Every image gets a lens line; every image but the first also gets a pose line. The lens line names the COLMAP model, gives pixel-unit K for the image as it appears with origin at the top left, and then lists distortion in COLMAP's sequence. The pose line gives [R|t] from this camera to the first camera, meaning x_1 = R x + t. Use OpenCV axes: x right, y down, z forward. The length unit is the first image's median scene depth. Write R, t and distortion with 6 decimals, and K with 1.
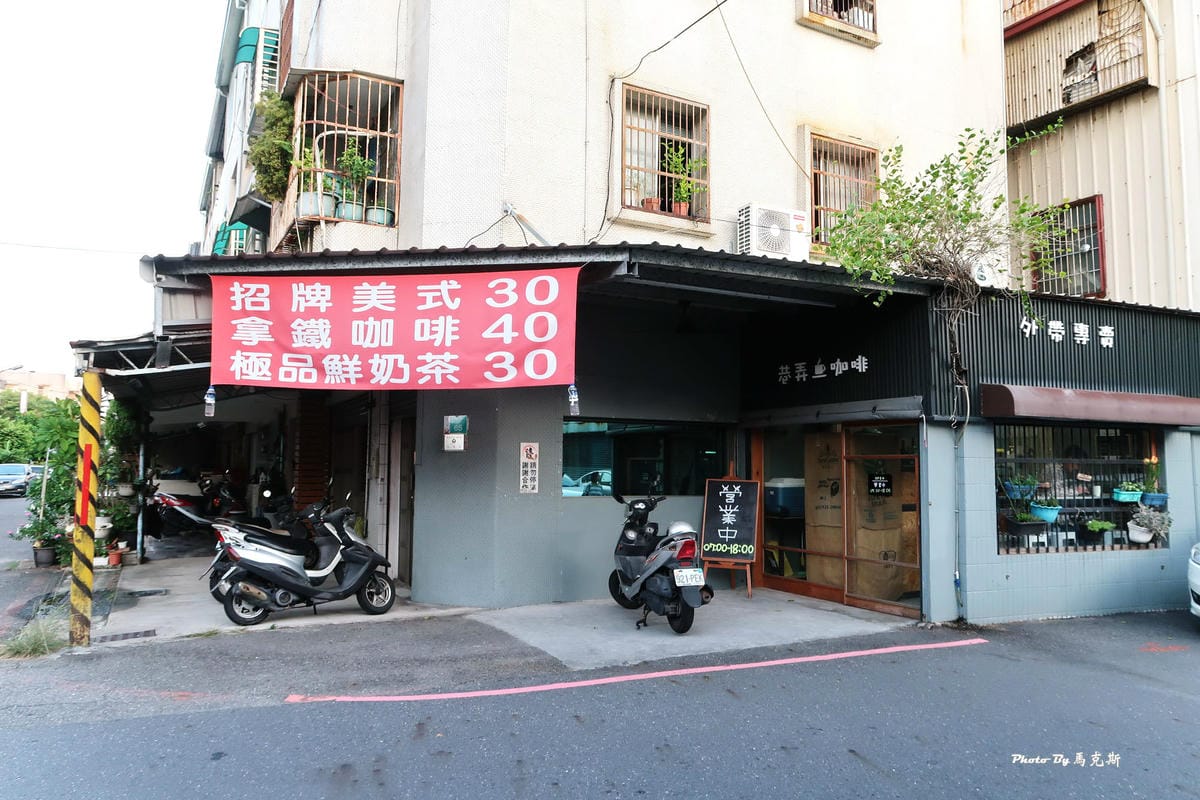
lens RADIAL K [[799.3, 0, 600.0], [0, 799.3, 400.0], [0, 0, 1]] dist [-0.010192, -0.002571]
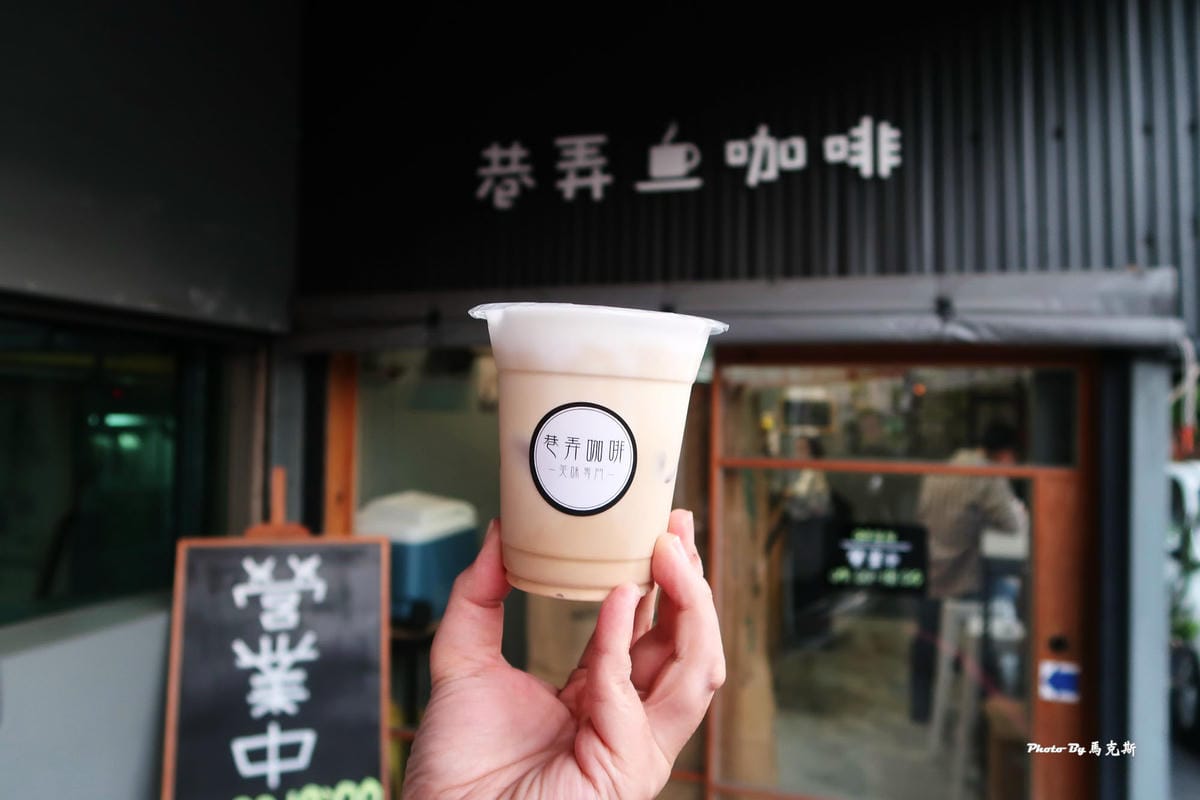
lens RADIAL K [[799.3, 0, 600.0], [0, 799.3, 400.0], [0, 0, 1]] dist [-0.010192, -0.002571]
pose [[0.708206, 0.016427, 0.705814, 0.050337], [-0.069861, 0.996453, 0.046907, 0.033756], [-0.702541, -0.082529, 0.706842, 0.754876]]
